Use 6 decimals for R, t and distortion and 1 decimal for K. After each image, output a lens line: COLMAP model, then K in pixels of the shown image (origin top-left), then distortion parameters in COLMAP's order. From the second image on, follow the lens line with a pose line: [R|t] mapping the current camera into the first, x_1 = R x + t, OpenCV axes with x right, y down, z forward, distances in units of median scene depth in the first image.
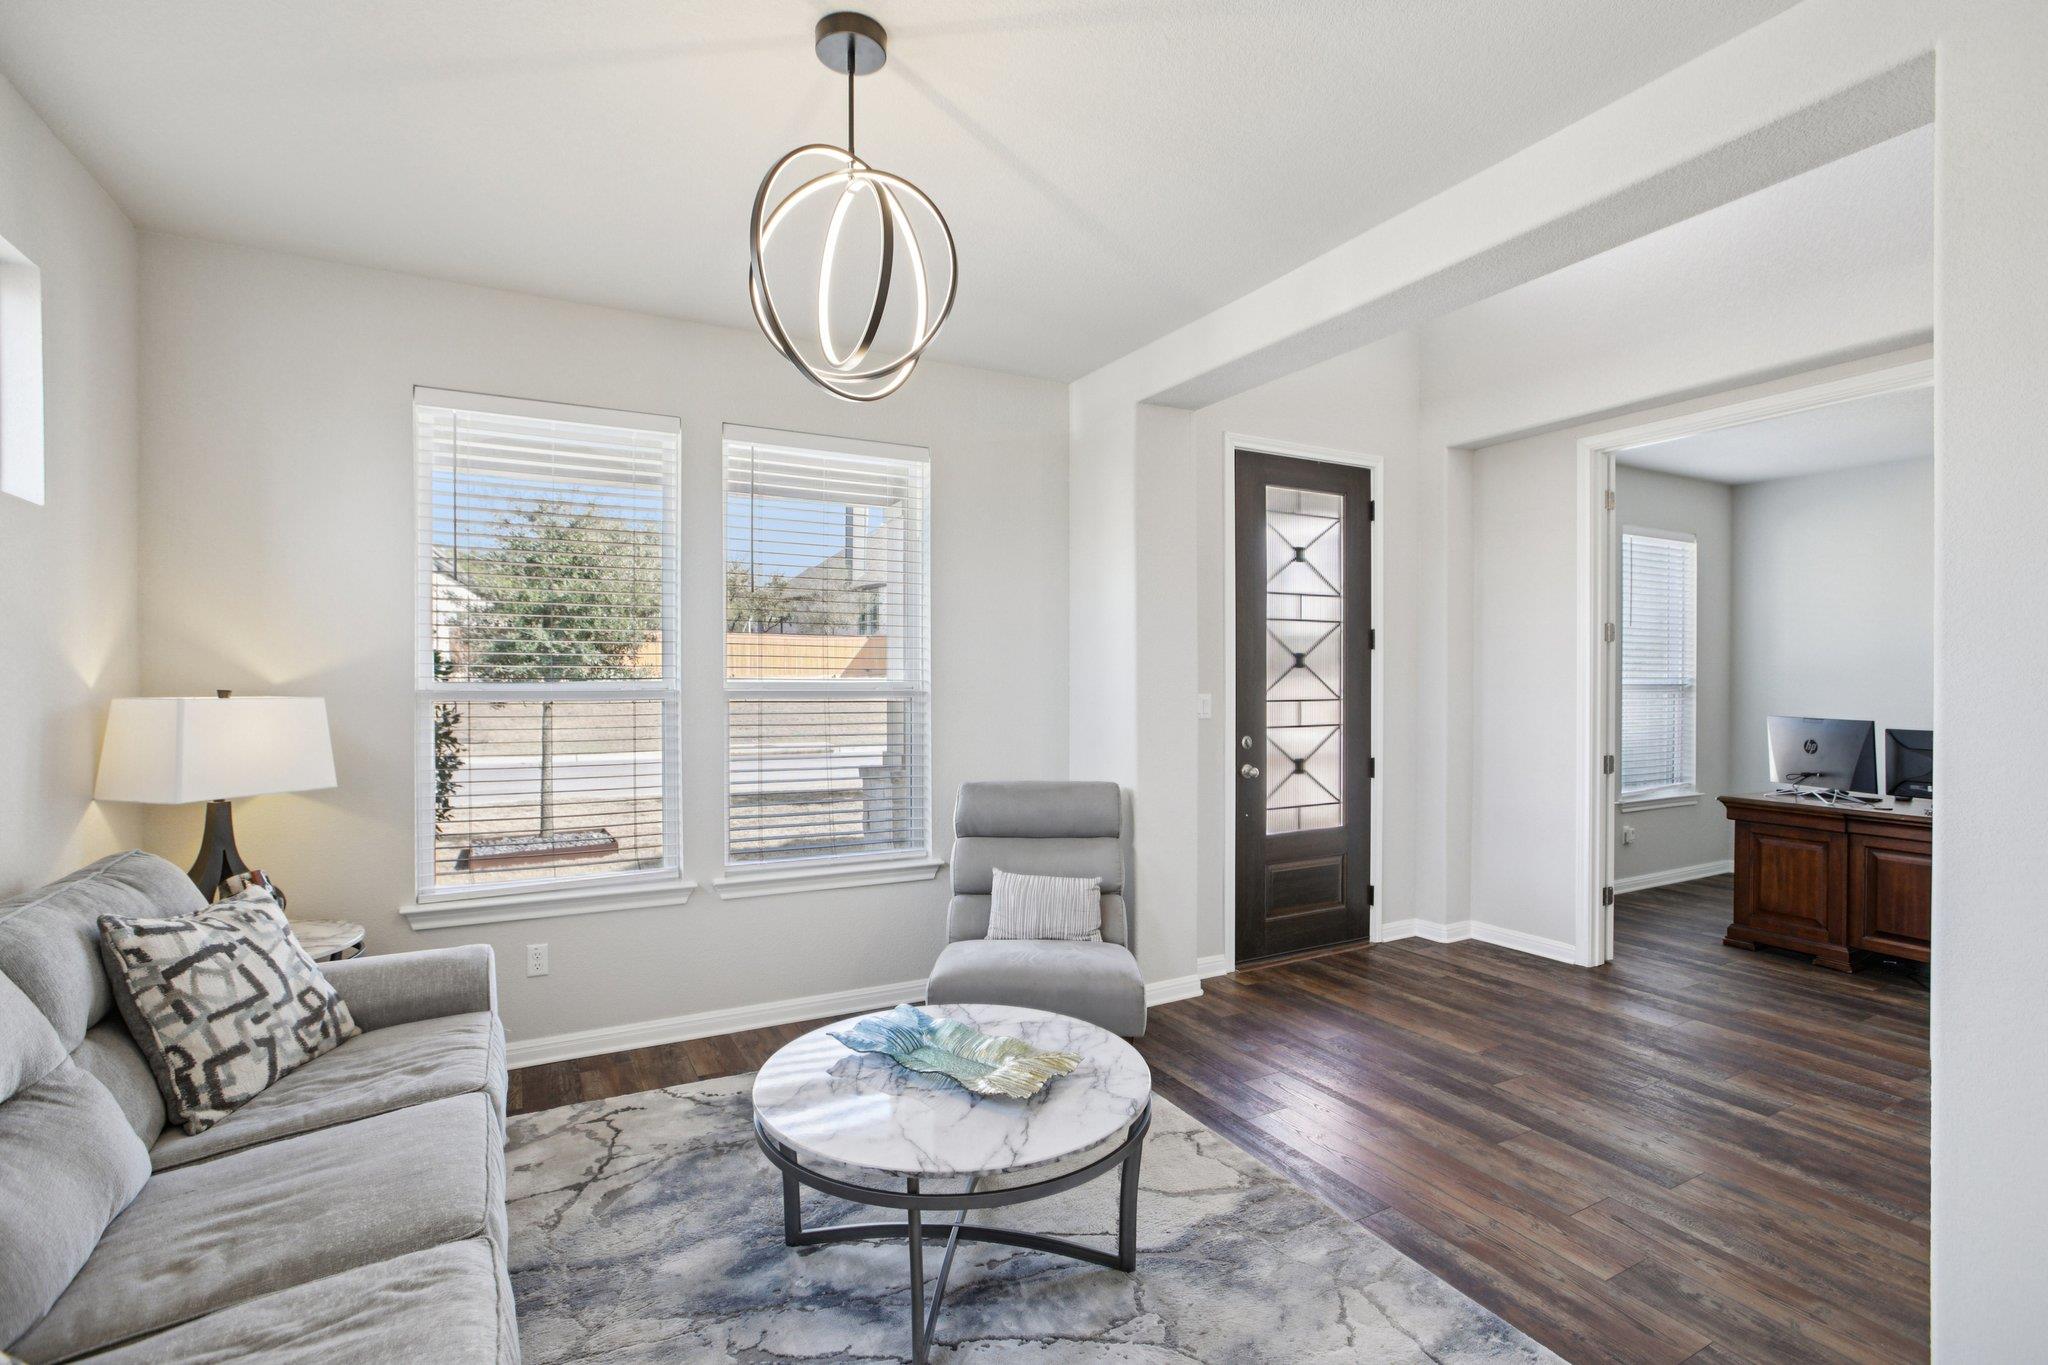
lens RADIAL K [[949.3, 0, 1024.7], [0, 949.3, 676.4], [0, 0, 1]] dist [-0.043848, 0.017131]
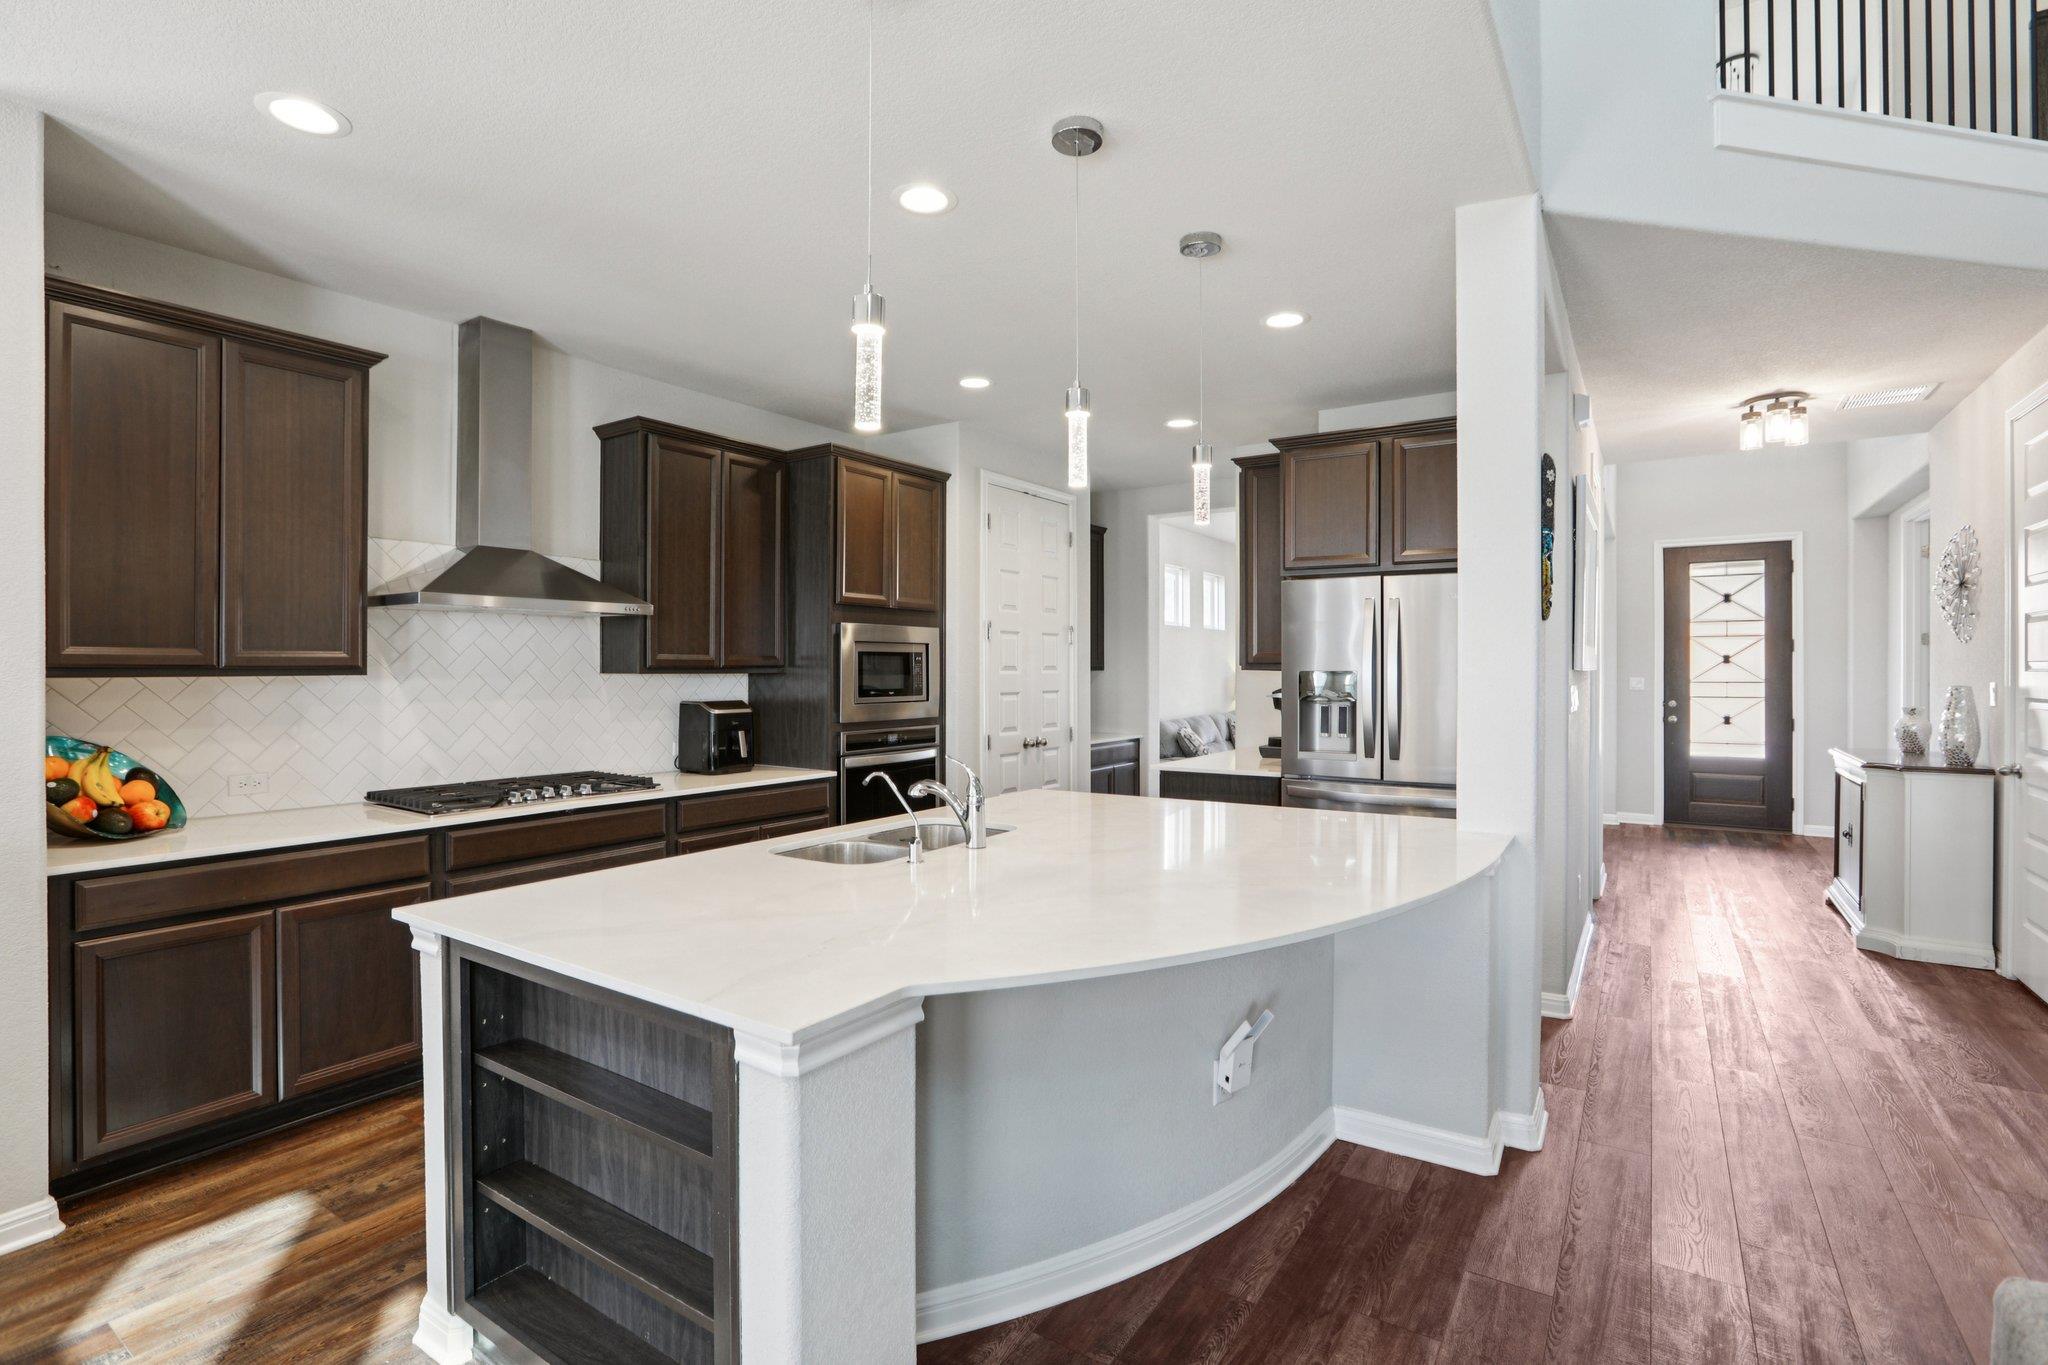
lens RADIAL K [[964.3, 0, 1022.8], [0, 964.3, 672.1], [0, 0, 1]] dist [-0.045302, 0.019606]
pose [[0.470646, 0.003714, -0.882314, 1.264833], [0.003711, 0.999974, 0.006189, -0.010045], [0.882314, -0.006187, 0.470620, -0.998664]]
